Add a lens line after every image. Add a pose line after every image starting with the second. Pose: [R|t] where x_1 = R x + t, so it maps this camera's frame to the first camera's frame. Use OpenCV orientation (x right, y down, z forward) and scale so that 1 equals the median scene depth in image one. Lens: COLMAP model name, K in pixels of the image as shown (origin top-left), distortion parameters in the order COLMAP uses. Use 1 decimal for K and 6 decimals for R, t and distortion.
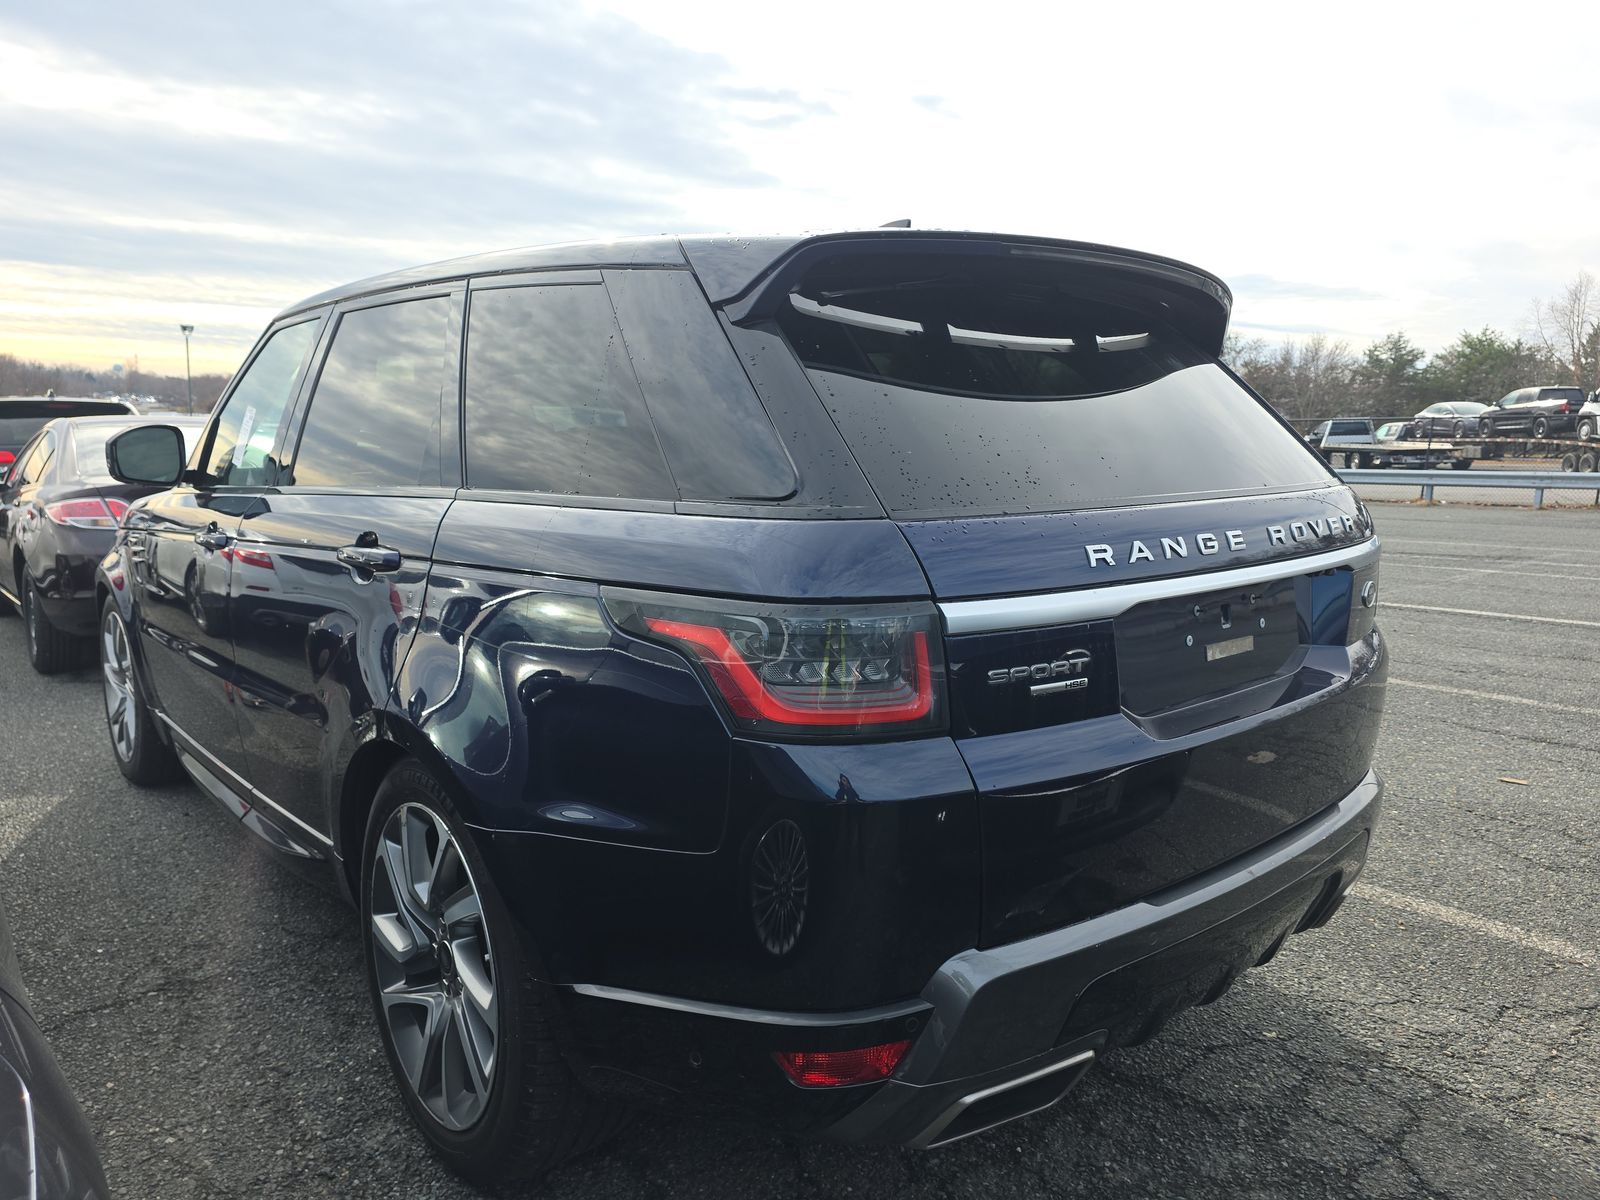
lens RADIAL K [[1085.5, 0, 832.7], [0, 1085.5, 613.2], [0, 0, 1]] dist [0.049703, -0.047212]
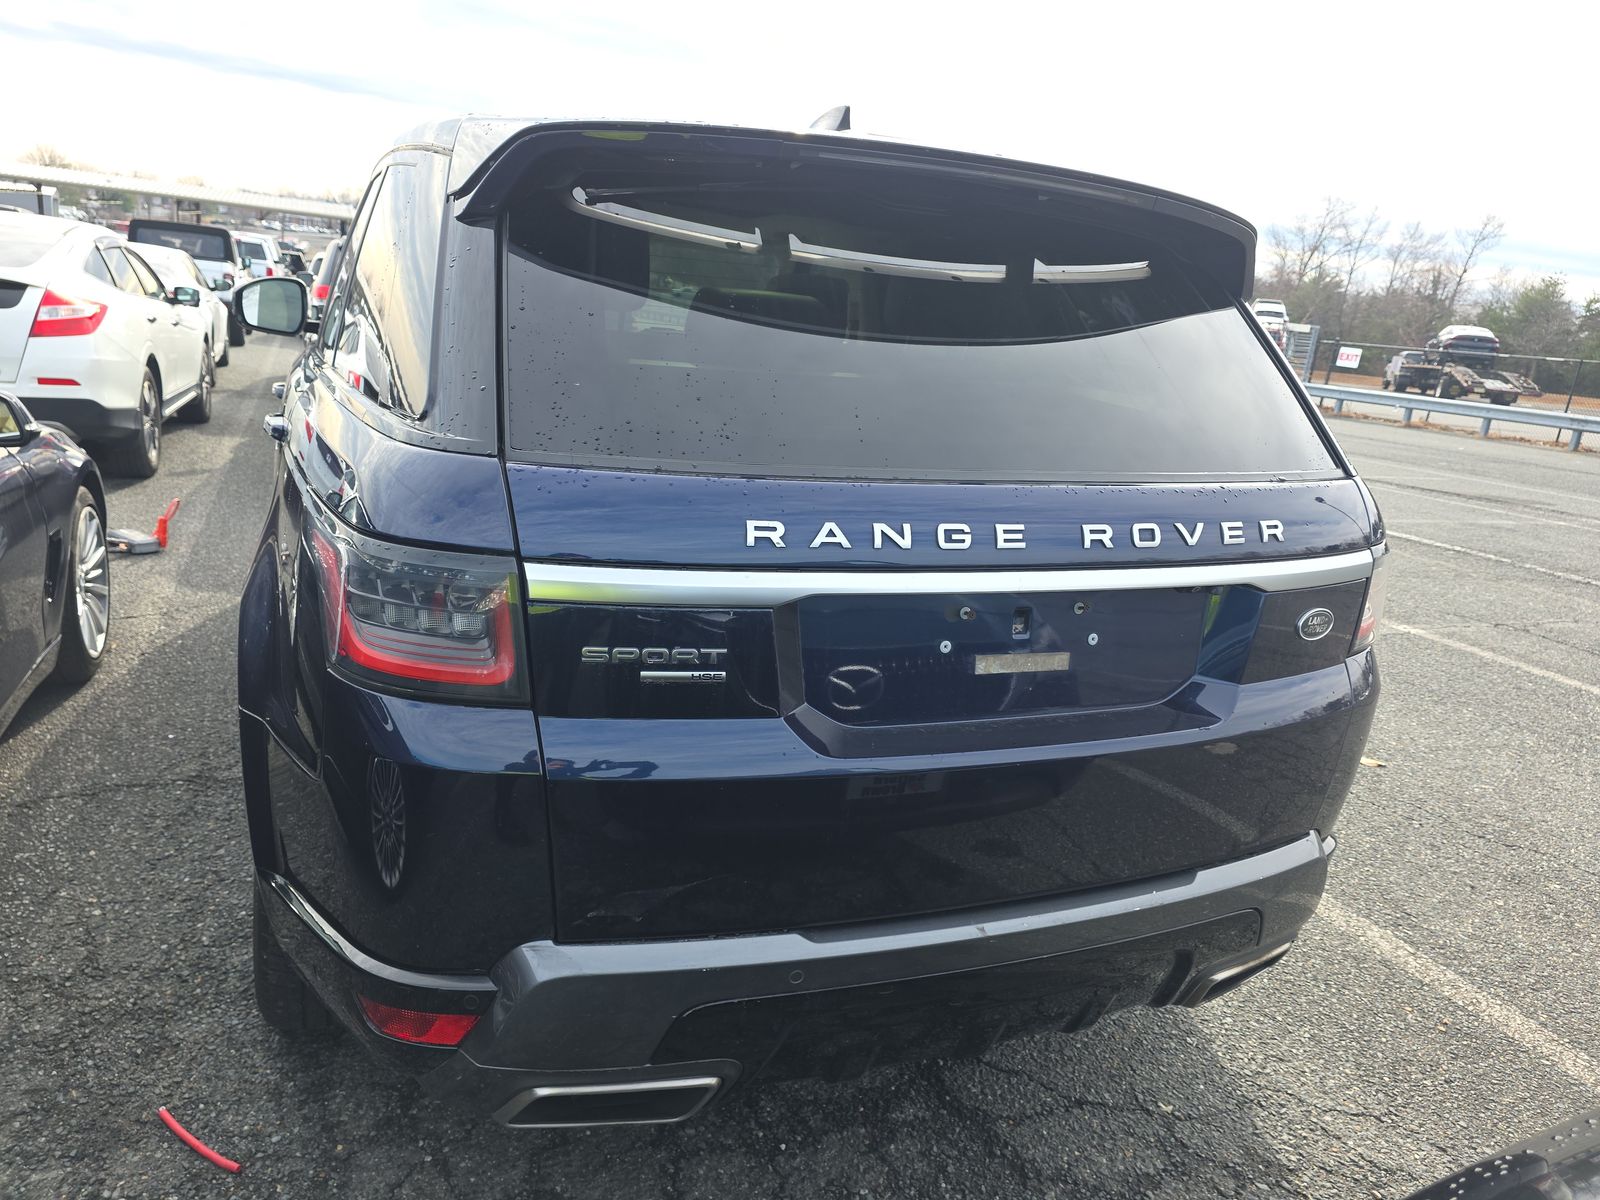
lens RADIAL K [[1085.5, 0, 808.4], [0, 1085.5, 596.8], [0, 0, 1]] dist [0.049703, -0.047212]
pose [[0.941247, 0.161252, -0.296735, 0.506217], [-0.136201, 0.985272, 0.103386, -0.091234], [0.309035, -0.056896, 0.949347, 0.192849]]
